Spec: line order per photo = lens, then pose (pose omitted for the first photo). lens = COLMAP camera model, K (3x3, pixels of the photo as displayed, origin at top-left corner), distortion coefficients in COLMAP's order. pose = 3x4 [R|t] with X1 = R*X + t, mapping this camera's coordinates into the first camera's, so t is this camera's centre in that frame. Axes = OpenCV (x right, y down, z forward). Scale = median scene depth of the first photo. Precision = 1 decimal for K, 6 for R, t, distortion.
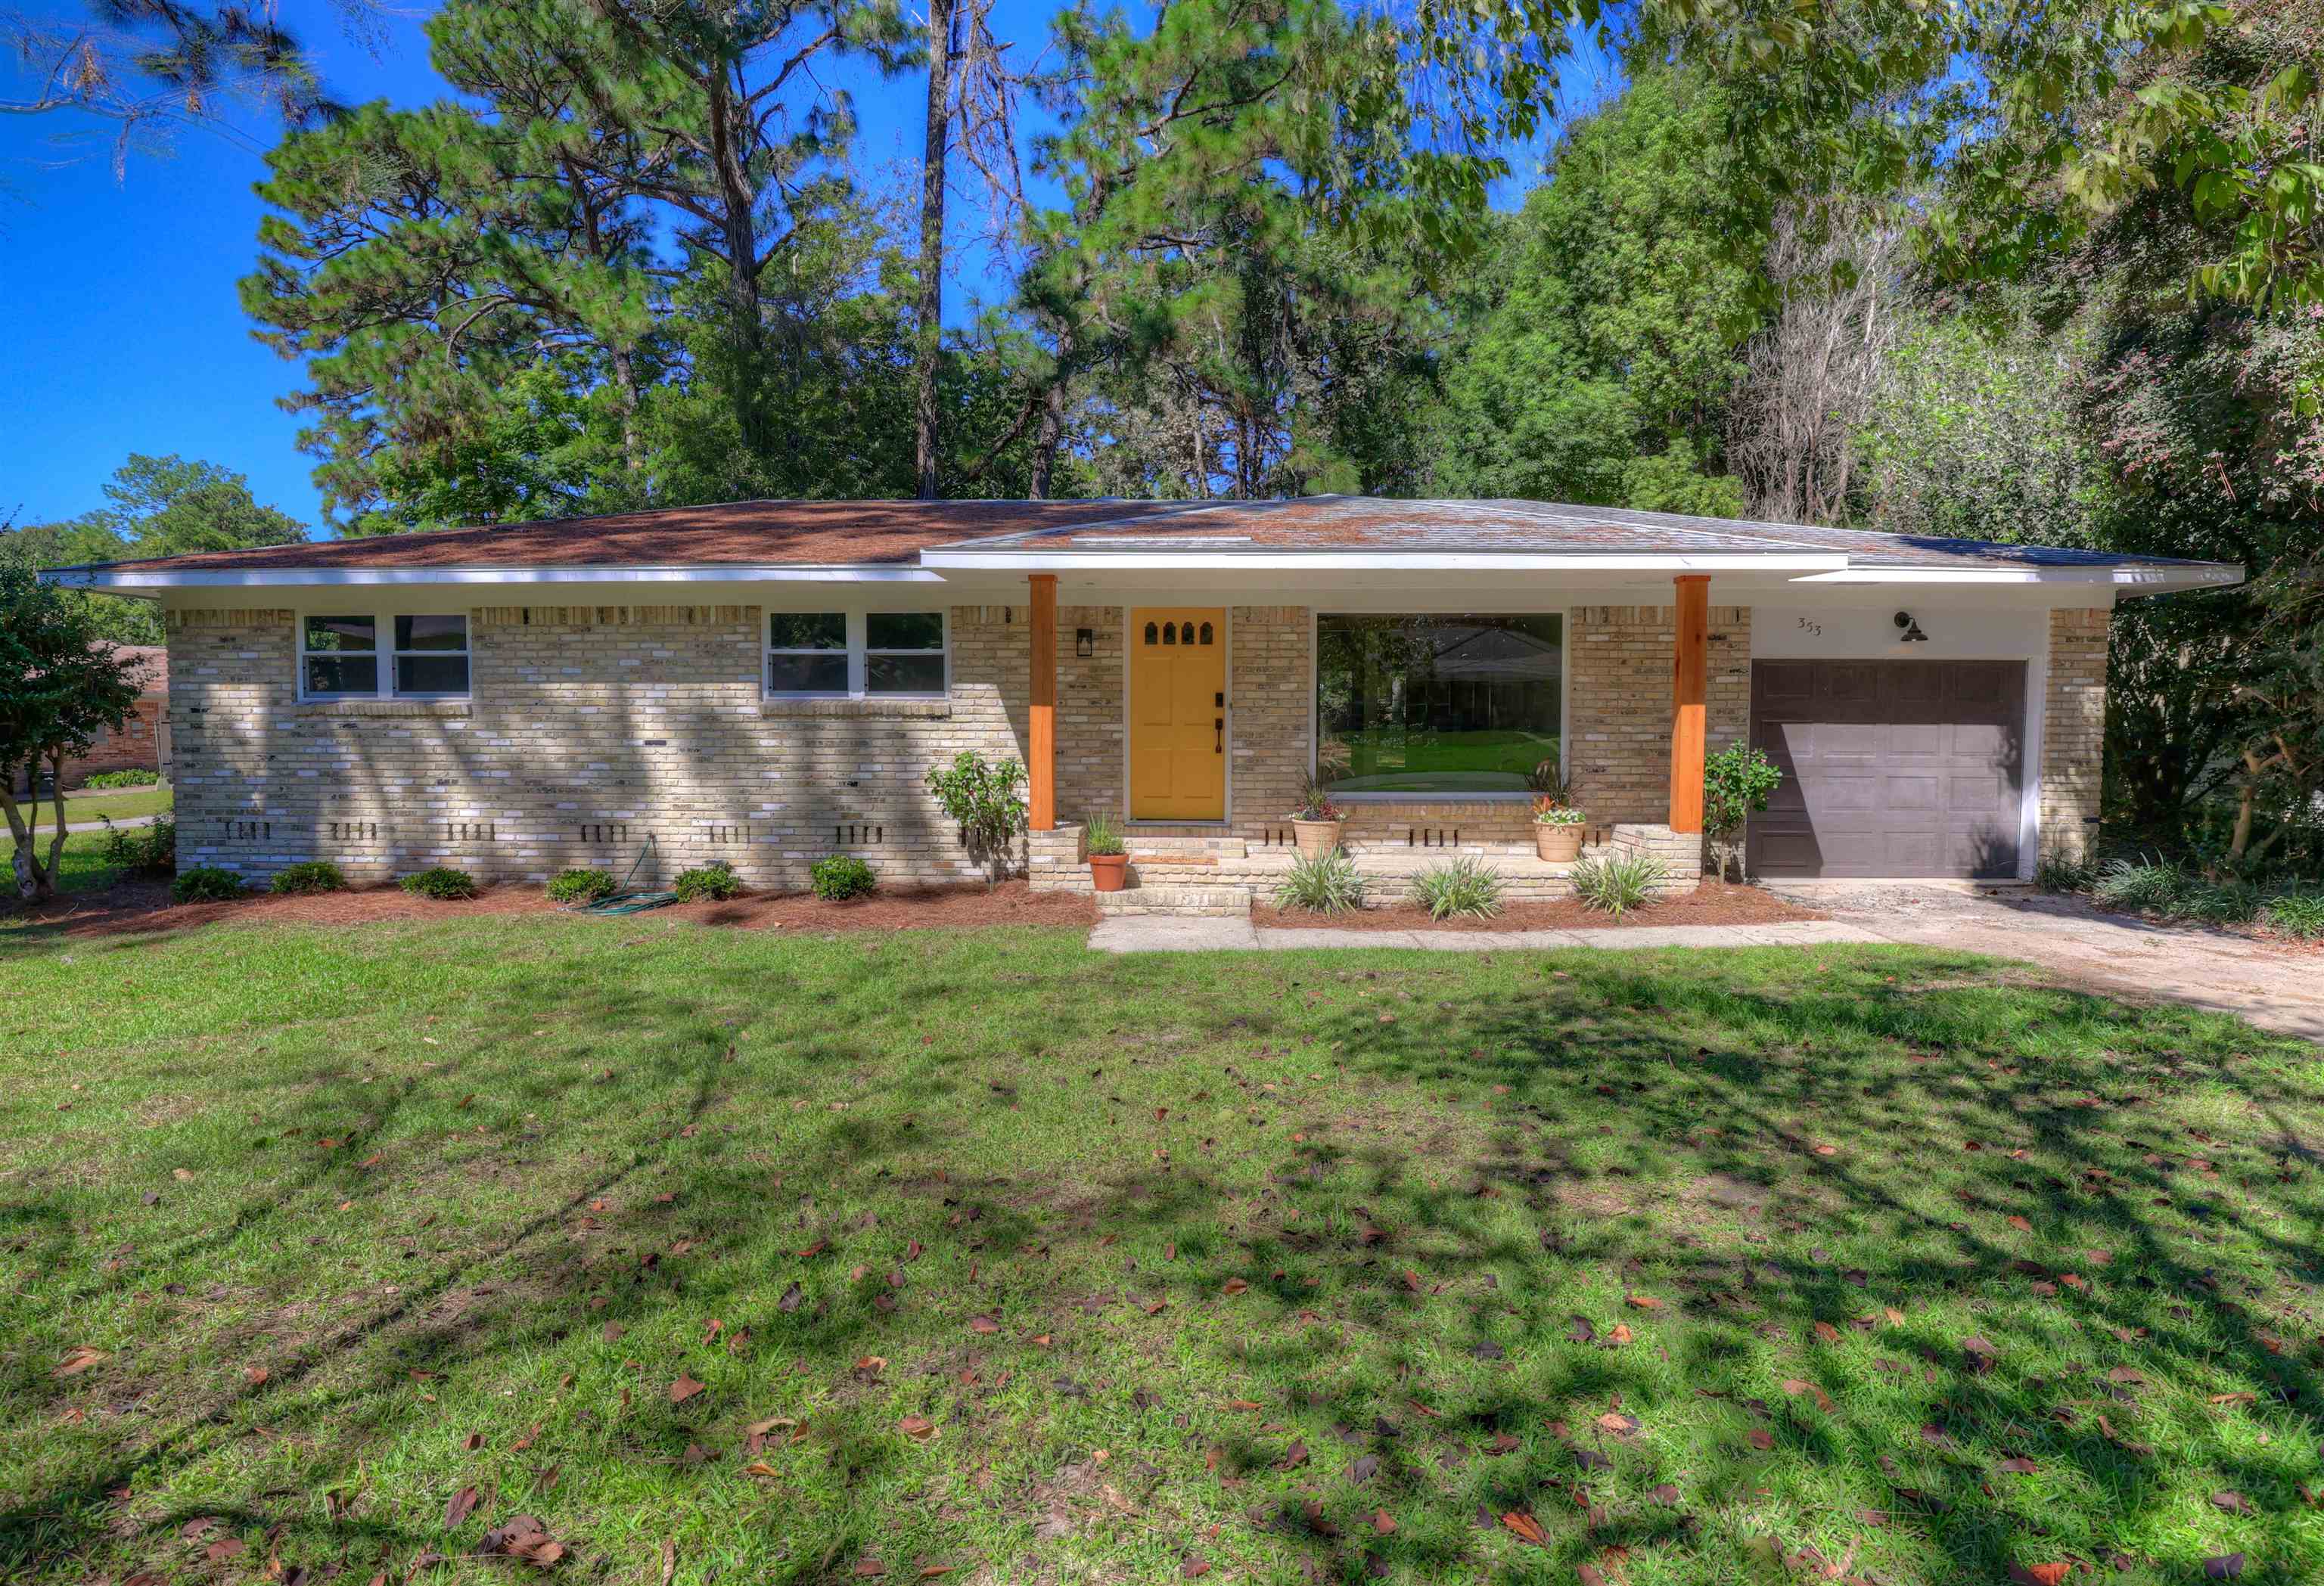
lens RADIAL K [[1108.5, 0, 1162.4], [0, 1108.5, 792.0], [0, 0, 1]] dist [-0.001465, 0.000001]
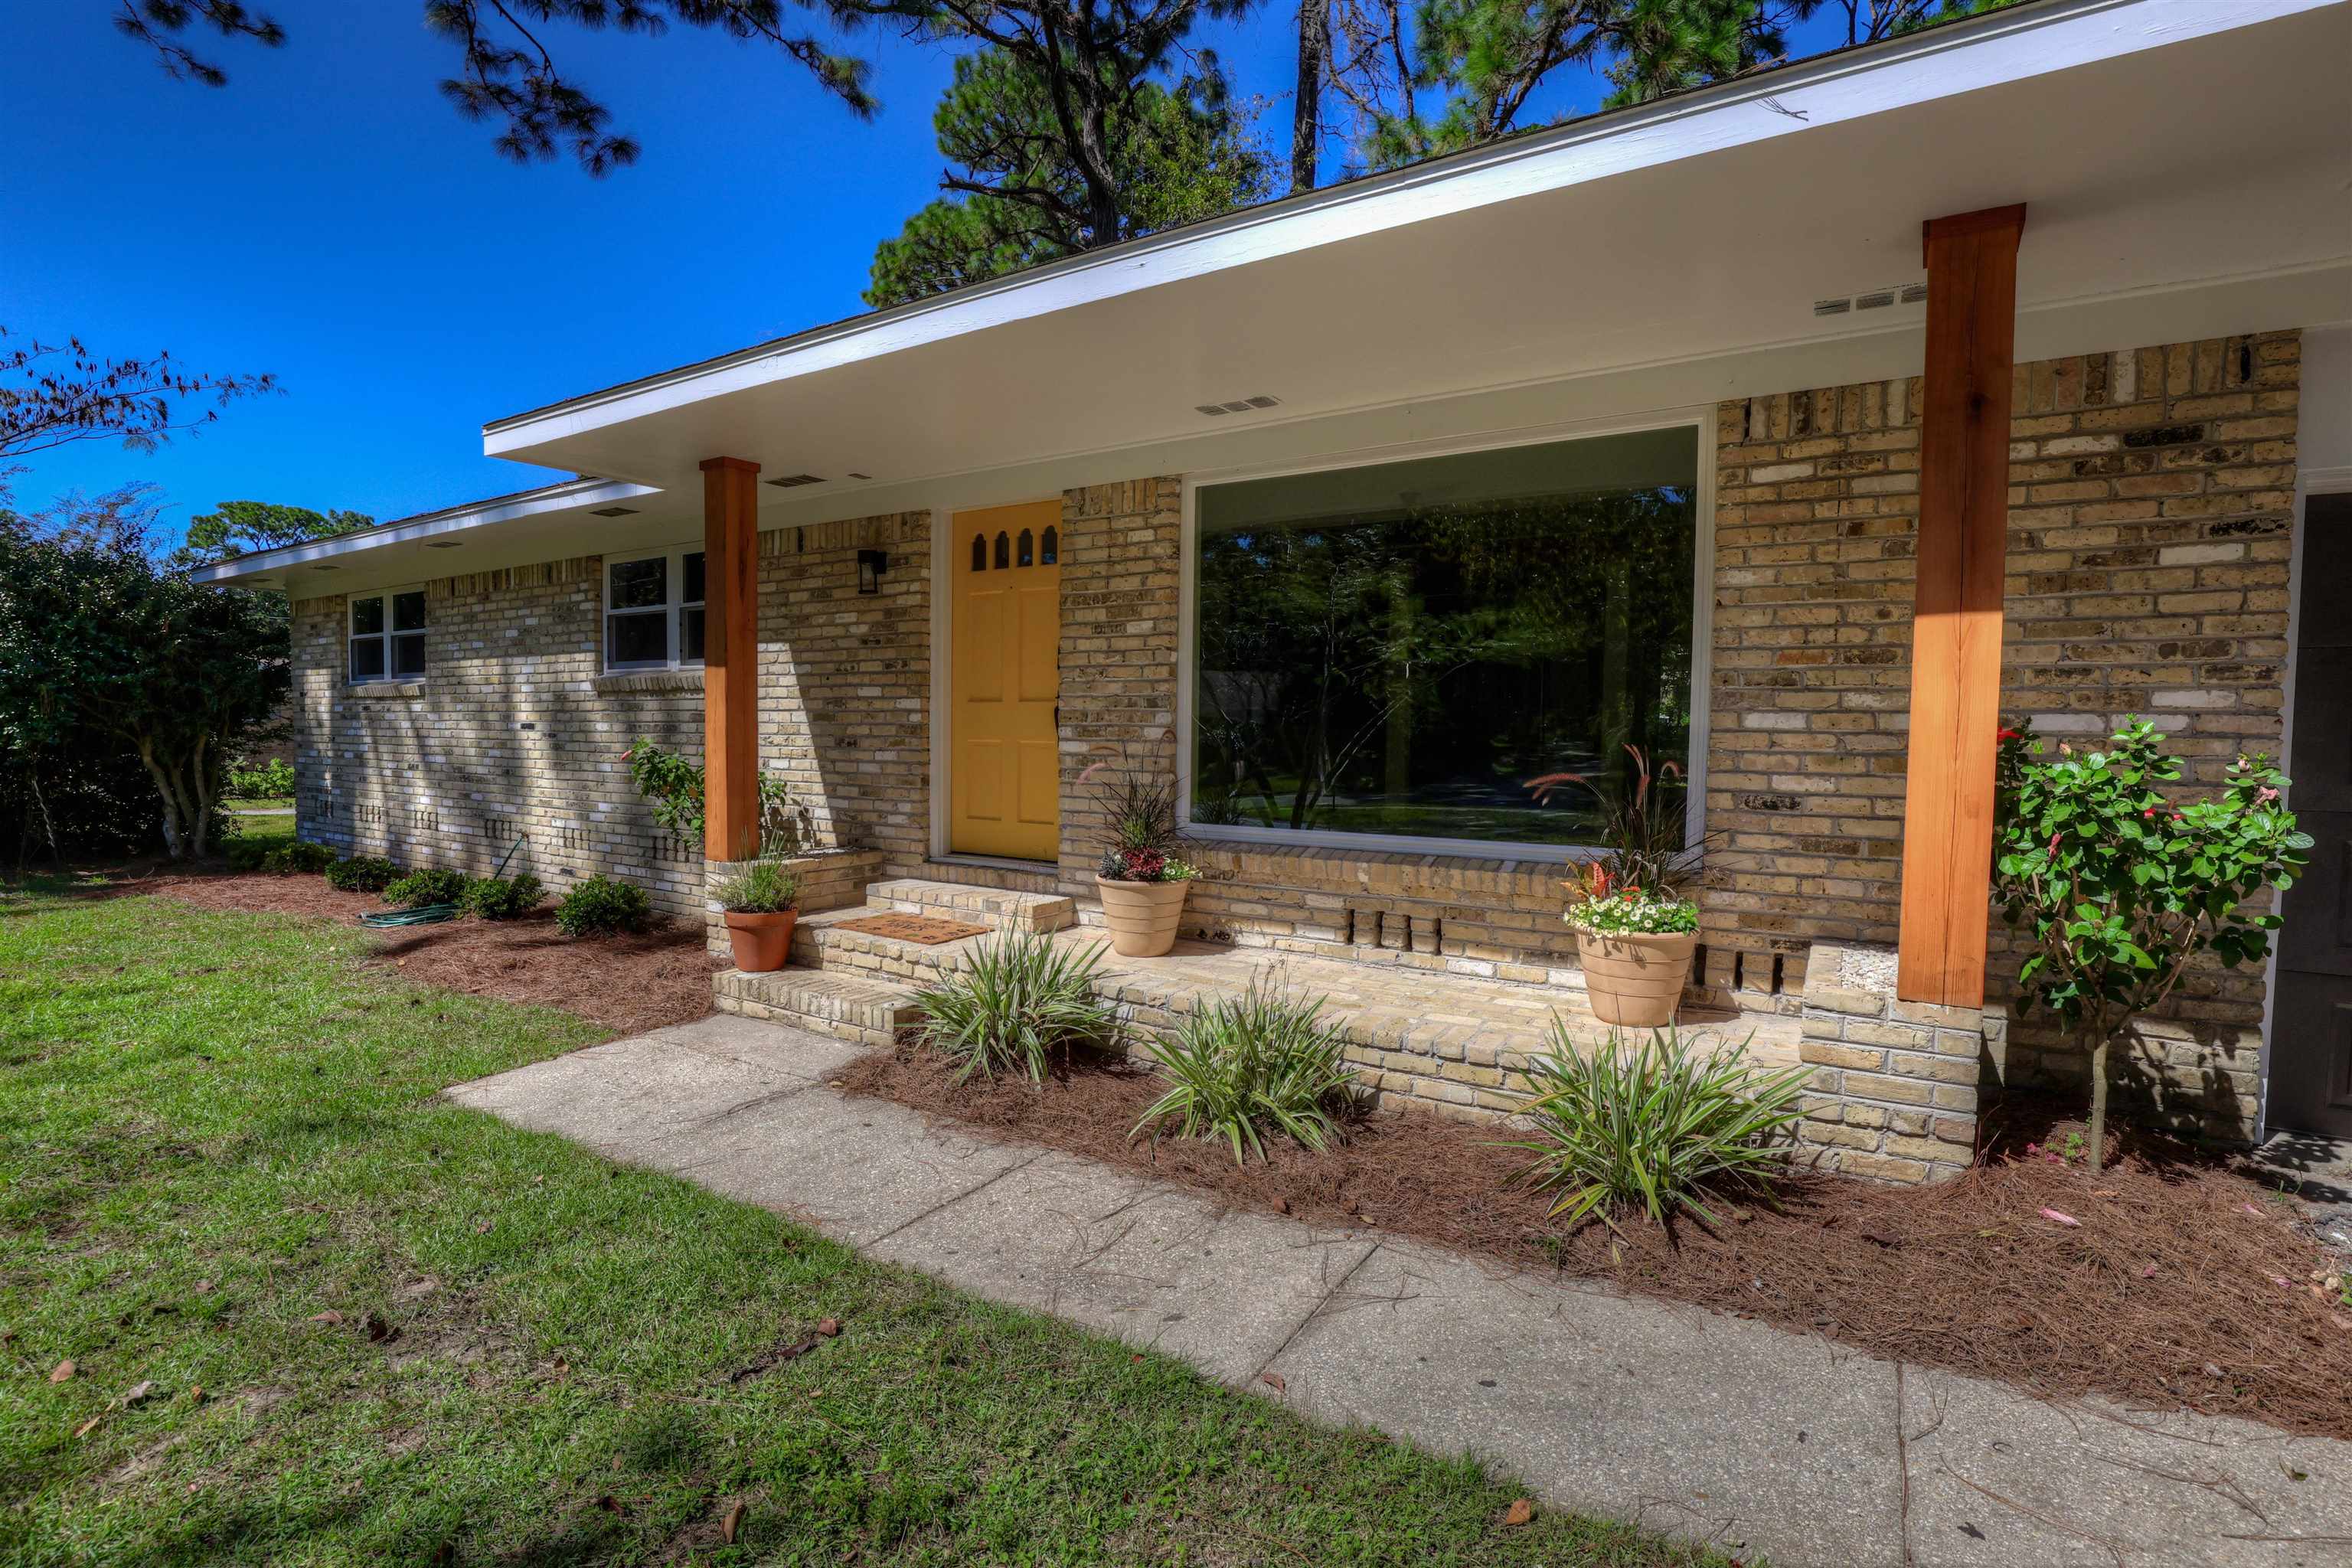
lens RADIAL K [[1075.8, 0, 1175.2], [0, 1075.8, 784.6], [0, 0, 1]] dist [-0.017108, -0.000515]
pose [[0.864290, 0.031873, -0.501984, 0.389786], [-0.040108, 0.999180, -0.005613, -0.015307], [0.501393, 0.024985, 0.864859, 0.543845]]
